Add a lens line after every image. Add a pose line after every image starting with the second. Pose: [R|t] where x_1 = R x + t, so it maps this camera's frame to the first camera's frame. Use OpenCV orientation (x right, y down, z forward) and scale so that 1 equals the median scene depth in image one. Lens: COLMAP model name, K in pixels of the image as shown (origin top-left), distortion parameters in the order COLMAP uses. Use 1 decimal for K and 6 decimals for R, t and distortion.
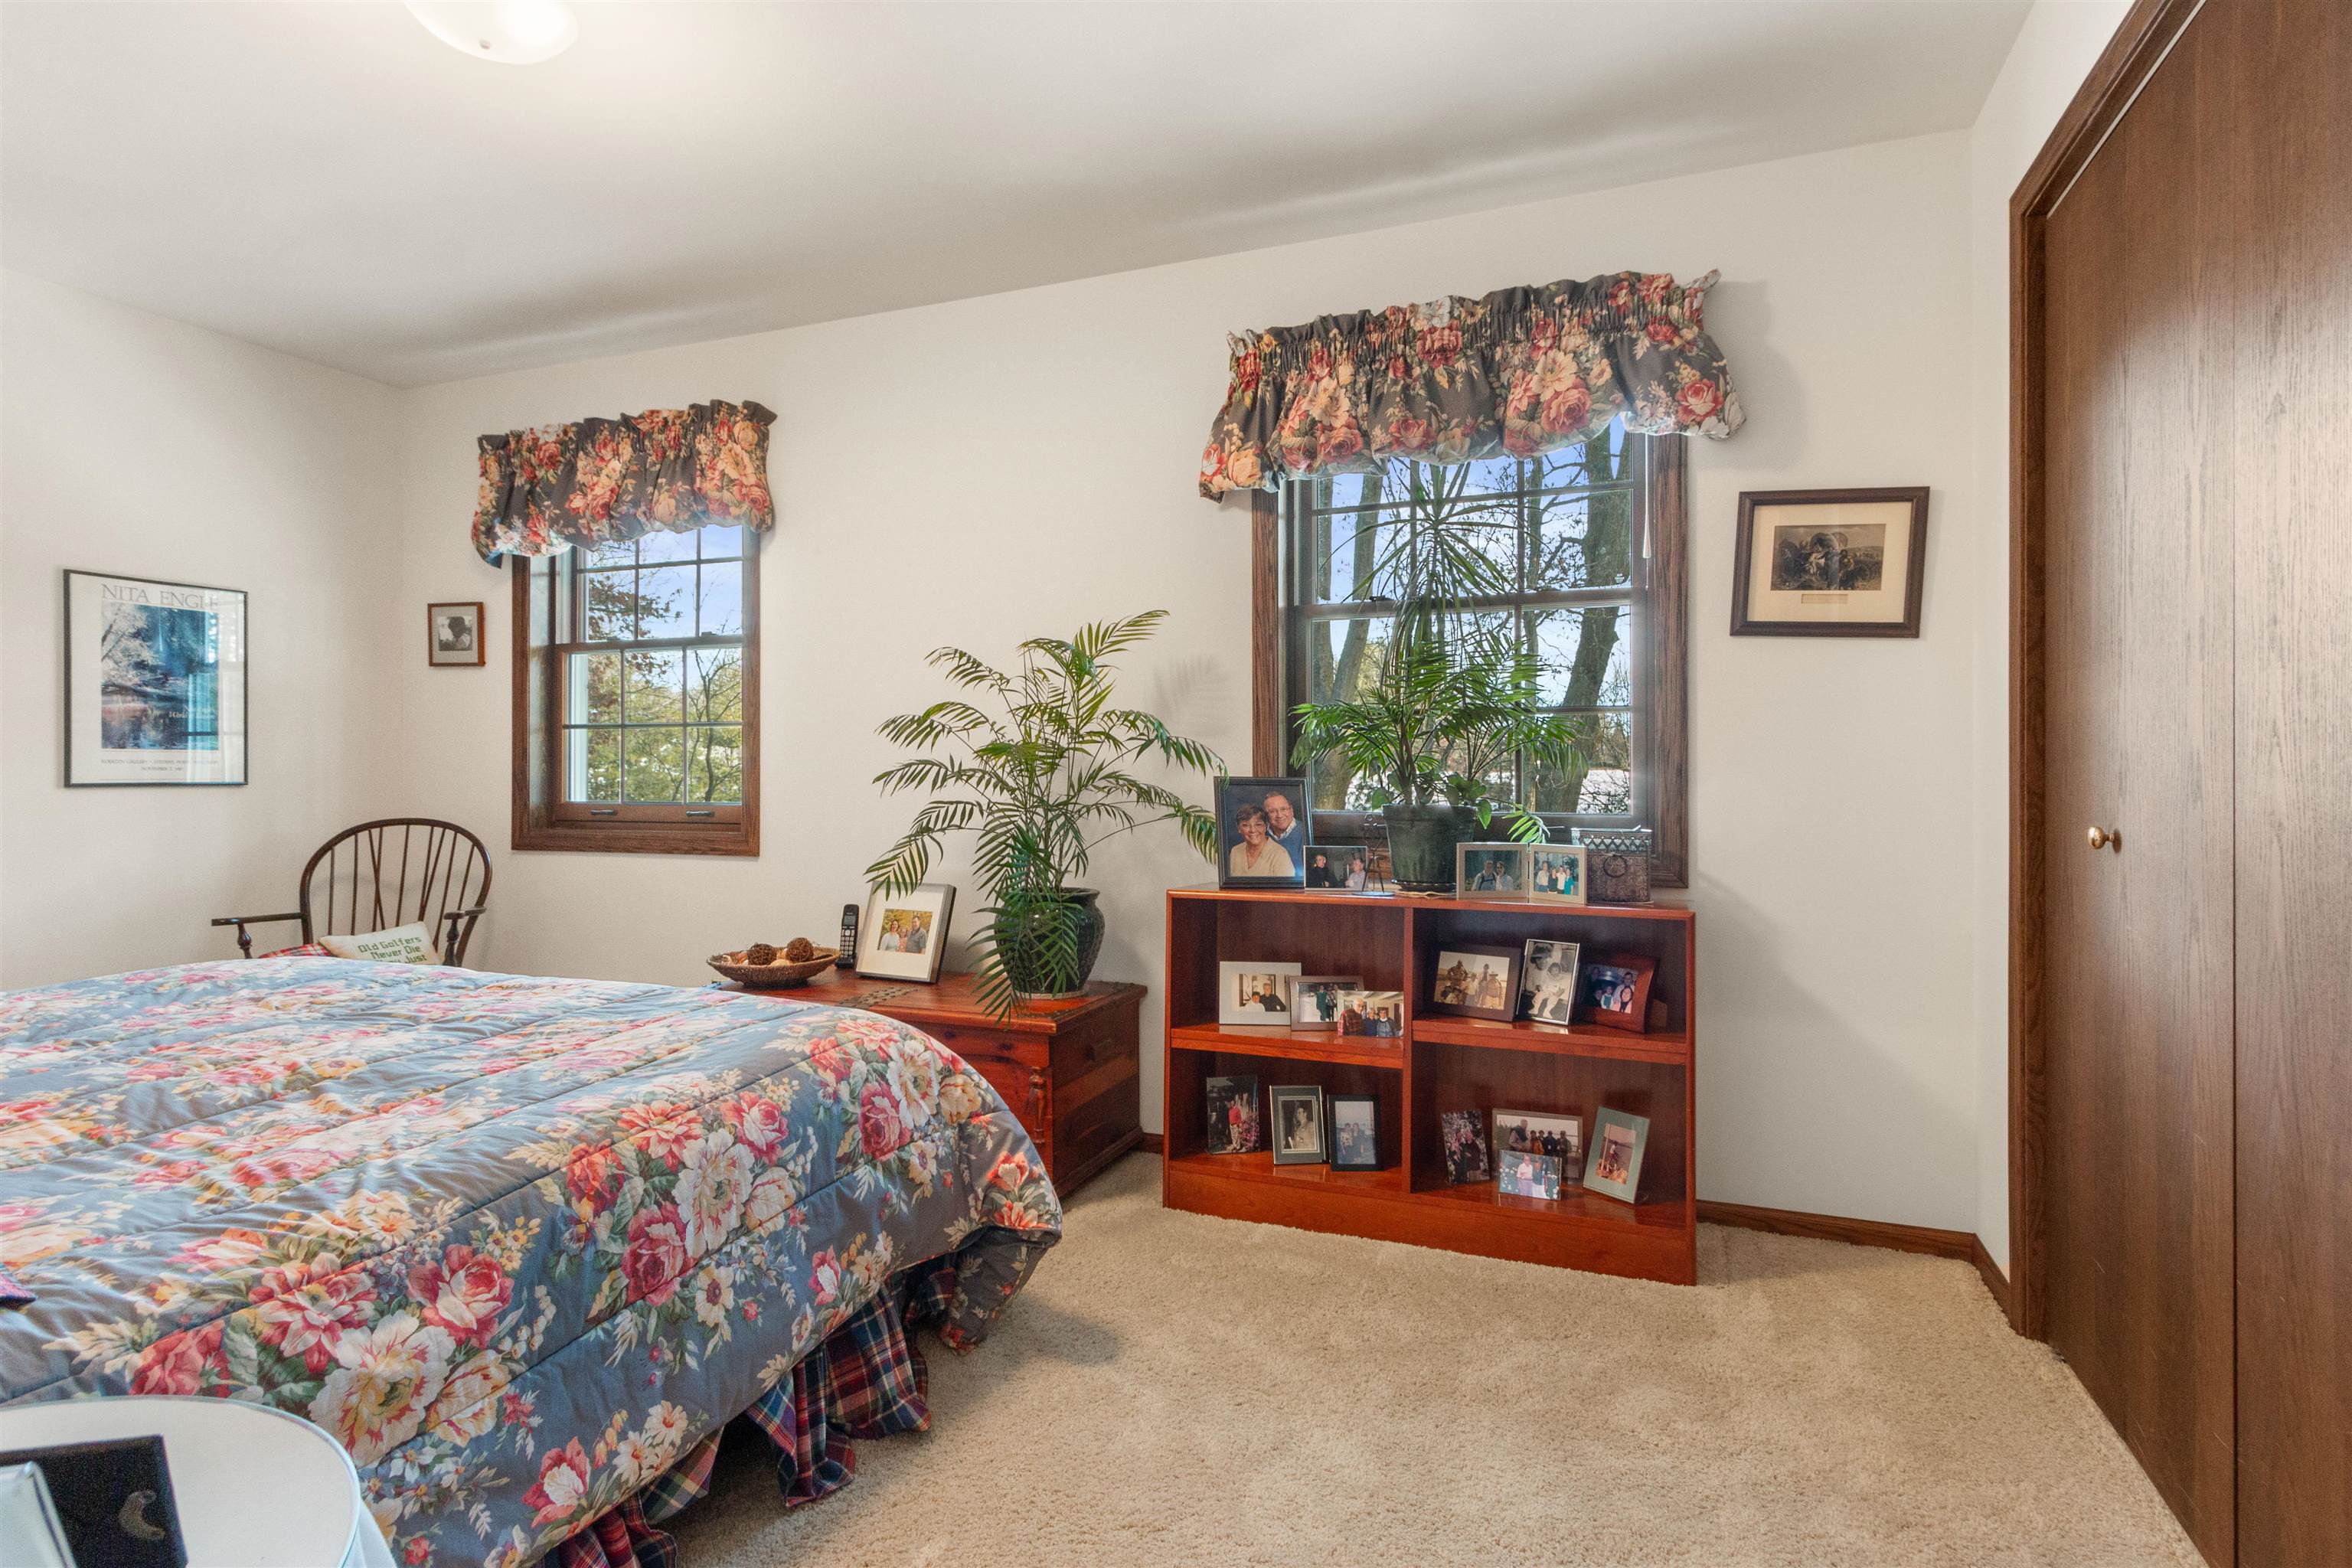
lens RADIAL K [[1179.1, 0, 1154.7], [0, 1179.1, 774.0], [0, 0, 1]] dist [-0.000192, -0.001848]
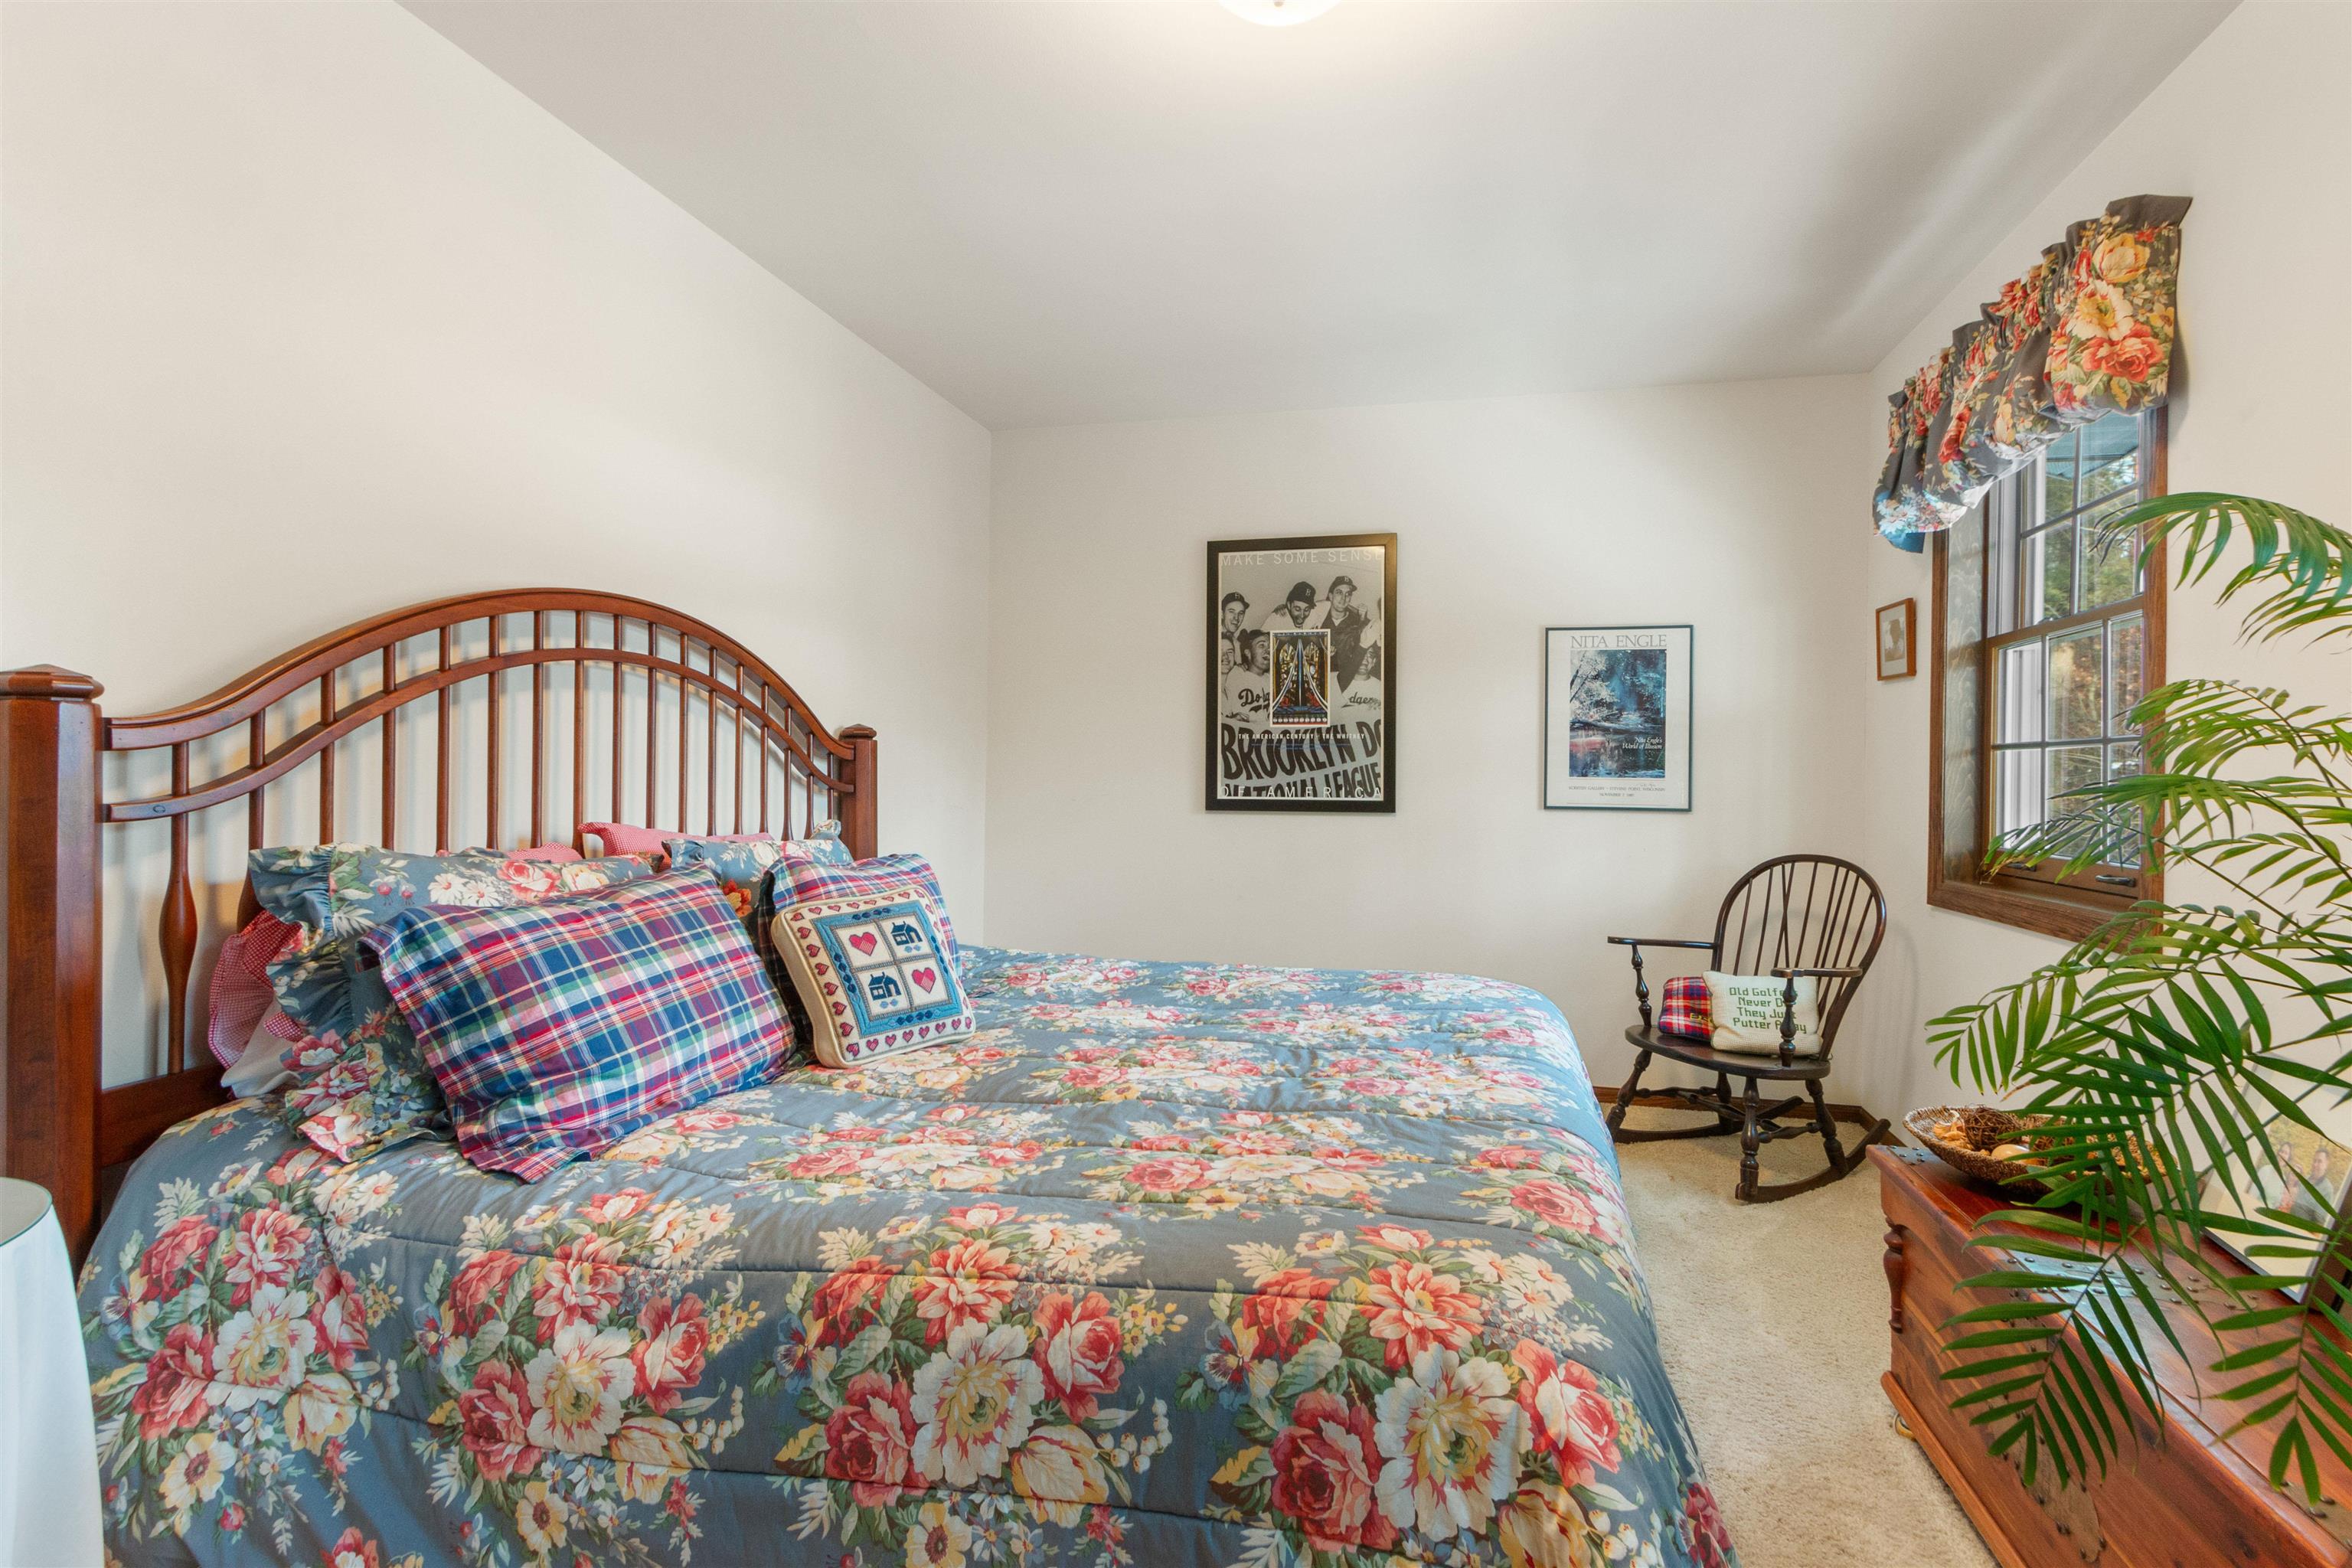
lens RADIAL K [[1119.6, 0, 1171.2], [0, 1119.6, 767.7], [0, 0, 1]] dist [0.008532, -0.001392]
pose [[0.160692, -0.006445, -0.986984, 0.164028], [-0.015957, 0.999831, -0.009127, -0.016537], [0.986876, 0.017216, 0.160562, 0.500786]]
